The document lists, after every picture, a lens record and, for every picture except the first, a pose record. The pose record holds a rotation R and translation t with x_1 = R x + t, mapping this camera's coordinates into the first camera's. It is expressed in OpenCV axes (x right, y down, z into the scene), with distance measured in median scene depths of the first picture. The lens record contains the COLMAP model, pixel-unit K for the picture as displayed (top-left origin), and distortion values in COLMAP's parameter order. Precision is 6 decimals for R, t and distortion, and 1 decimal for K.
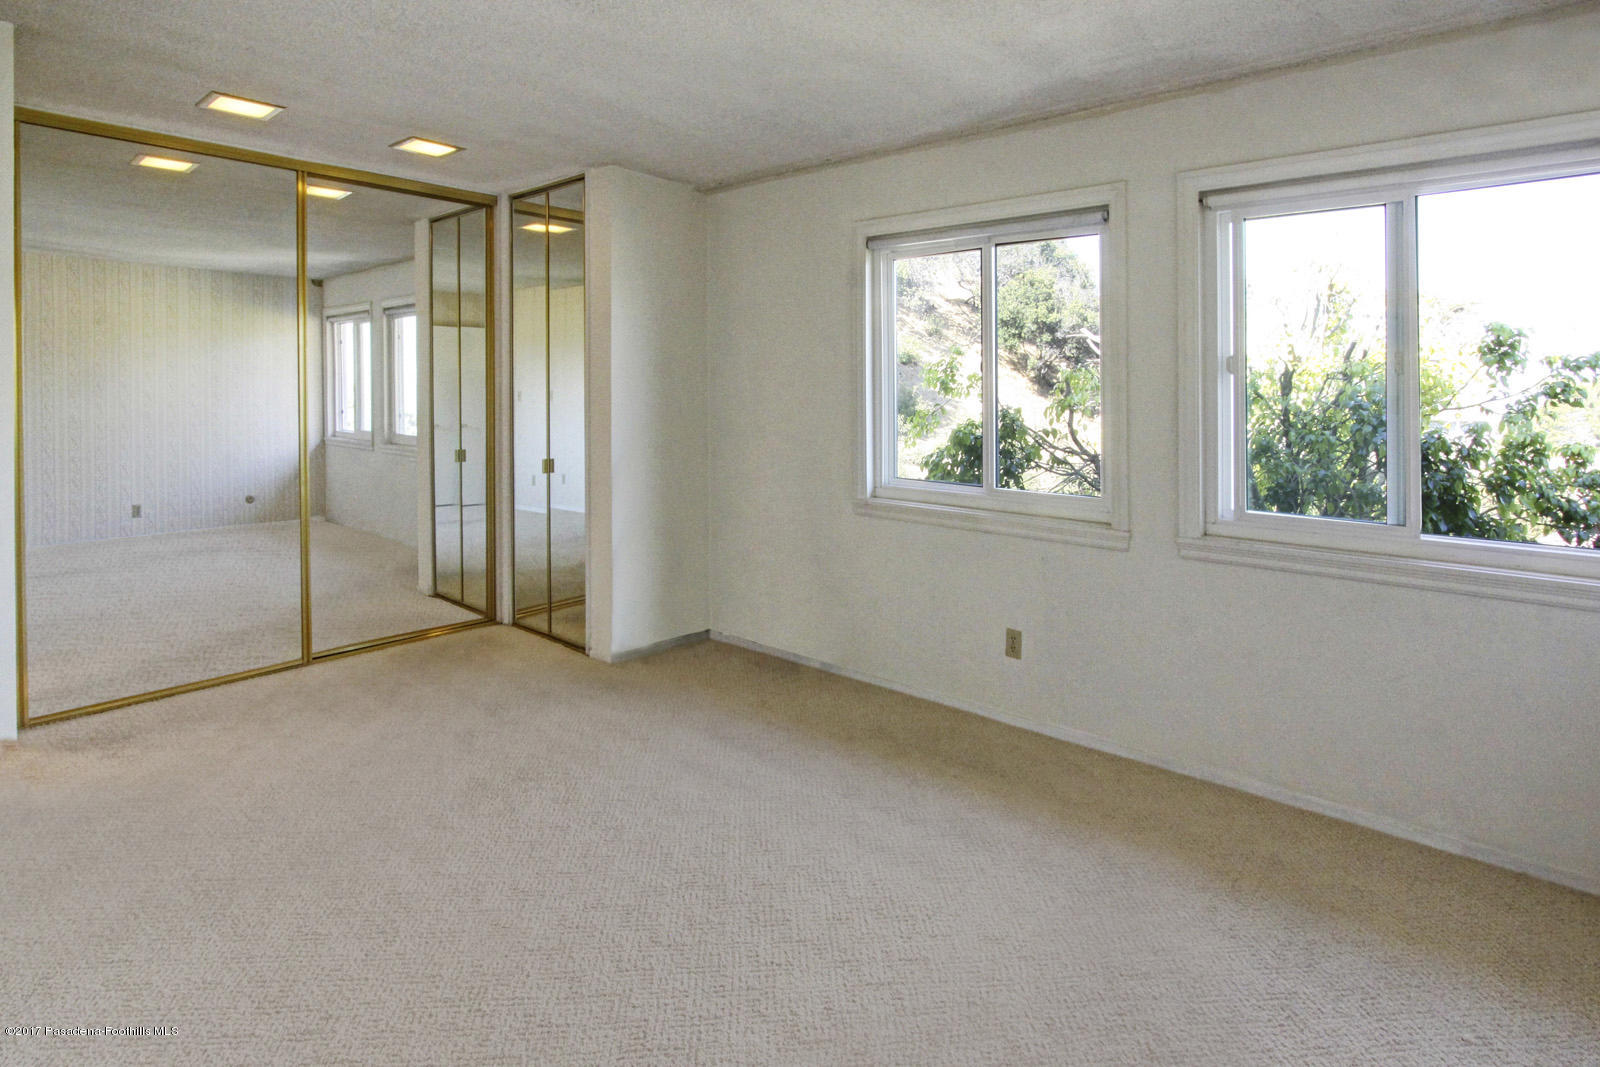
lens RADIAL K [[831.8, 0, 800.0], [0, 831.8, 533.5], [0, 0, 1]] dist [-0.002735, 0.000641]
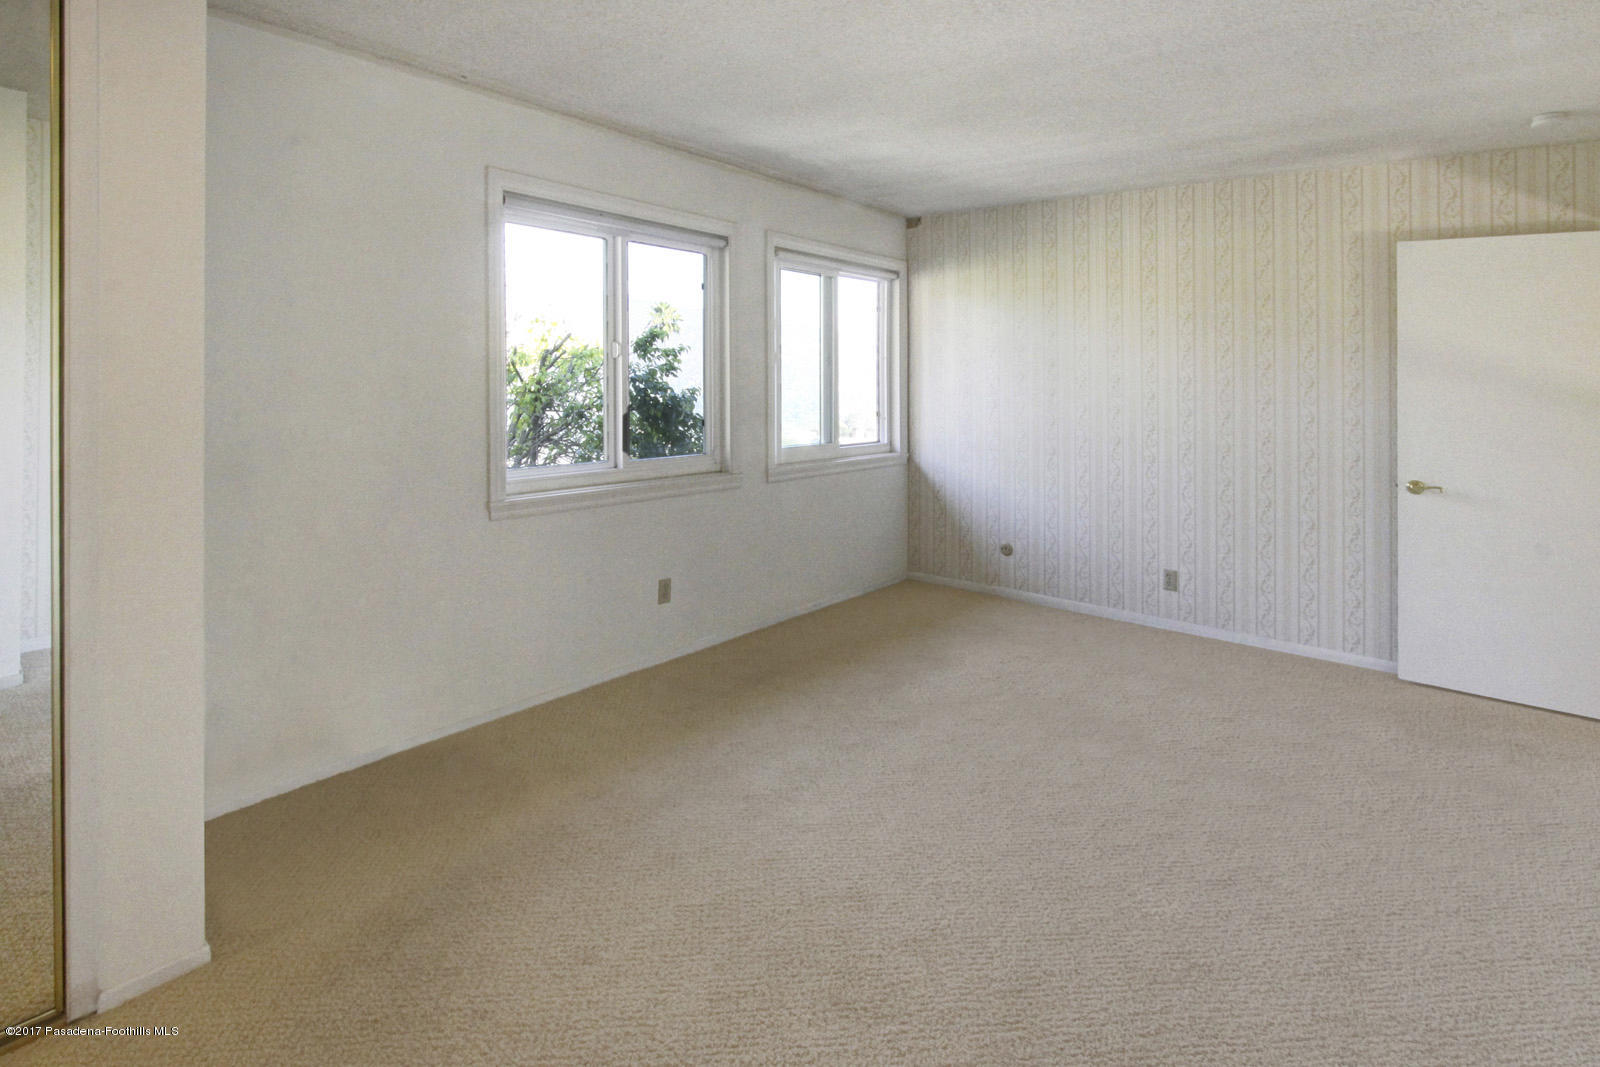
lens RADIAL K [[831.8, 0, 800.0], [0, 831.8, 533.5], [0, 0, 1]] dist [-0.002735, 0.000641]
pose [[-0.054601, -0.203430, 0.977566, -0.885663], [0.149377, 0.966345, 0.209438, -0.163016], [-0.987272, 0.157461, -0.022376, 0.827912]]
